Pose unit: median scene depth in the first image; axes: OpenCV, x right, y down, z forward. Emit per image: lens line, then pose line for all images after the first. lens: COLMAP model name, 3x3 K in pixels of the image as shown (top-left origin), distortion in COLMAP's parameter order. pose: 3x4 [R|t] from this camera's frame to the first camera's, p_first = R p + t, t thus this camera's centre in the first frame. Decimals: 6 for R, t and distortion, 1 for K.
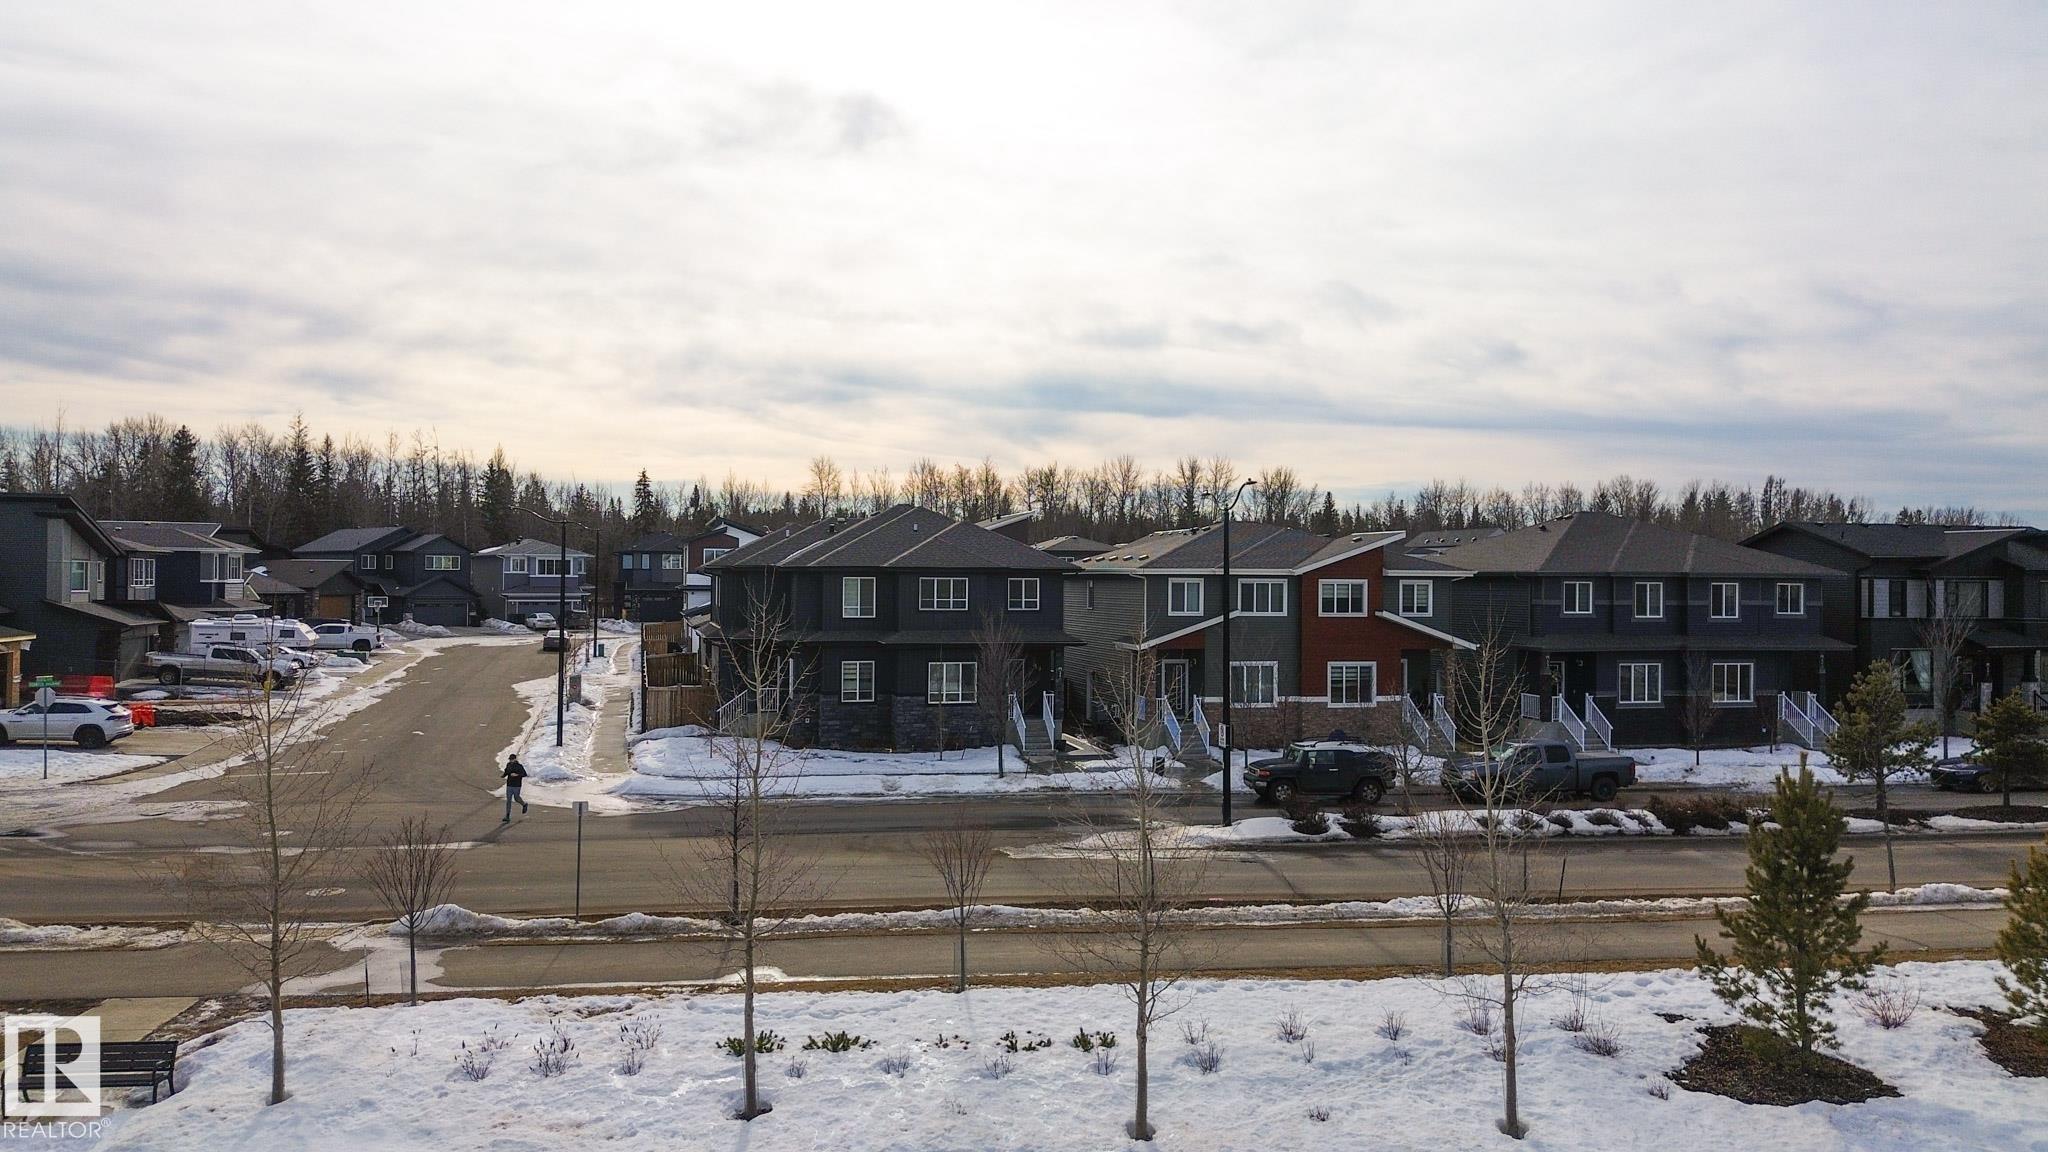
lens RADIAL K [[1462.3, 0, 1024.0], [0, 1462.3, 576.0], [0, 0, 1]] dist [0.064642, -0.055891]
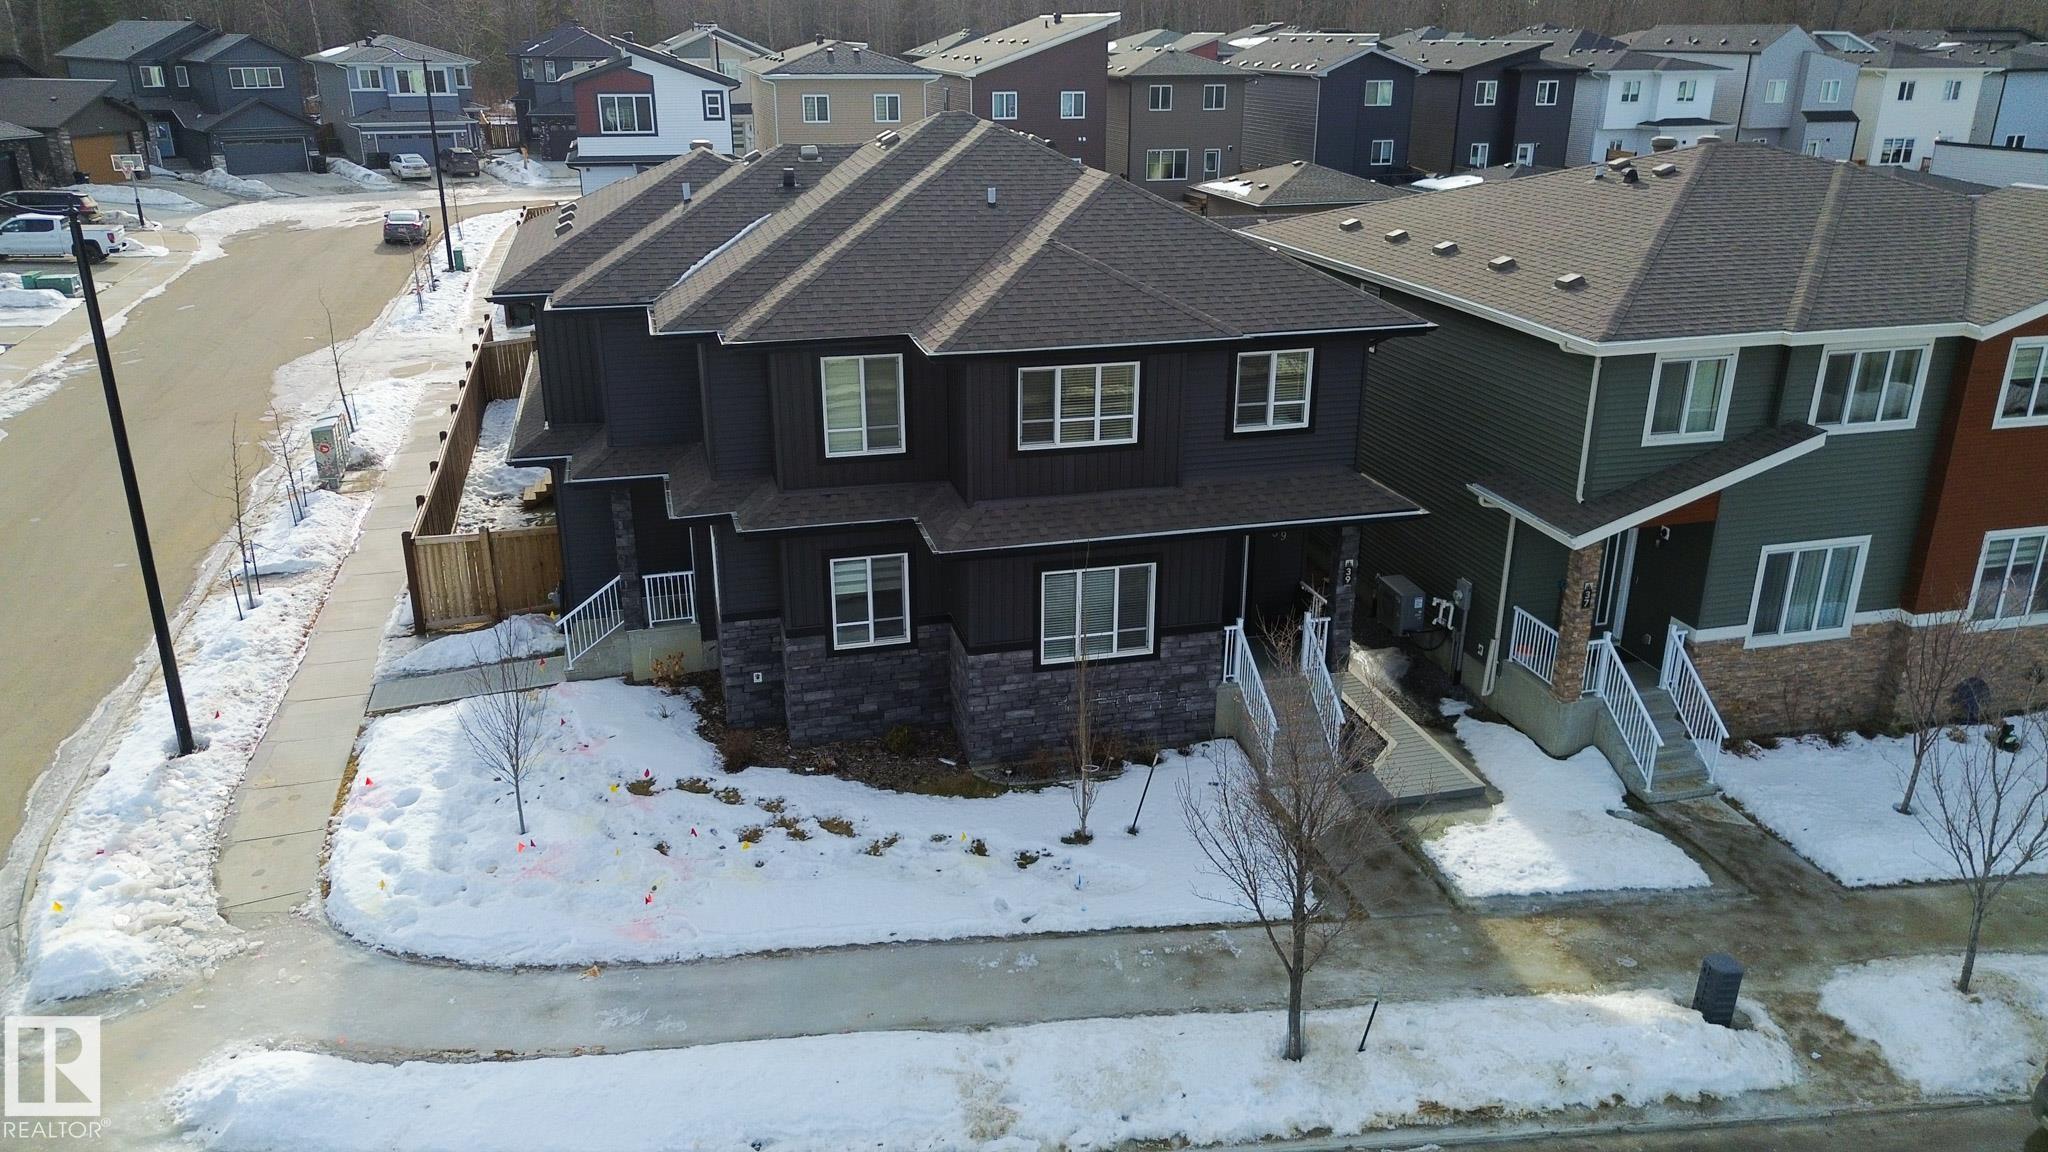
lens RADIAL K [[1462.3, 0, 1024.0], [0, 1462.3, 576.0], [0, 0, 1]] dist [0.064642, -0.055891]
pose [[0.999984, -0.004081, -0.003944, -0.038625], [0.005211, 0.935442, 0.353441, -0.047393], [0.002247, -0.353456, 0.935448, 0.347486]]
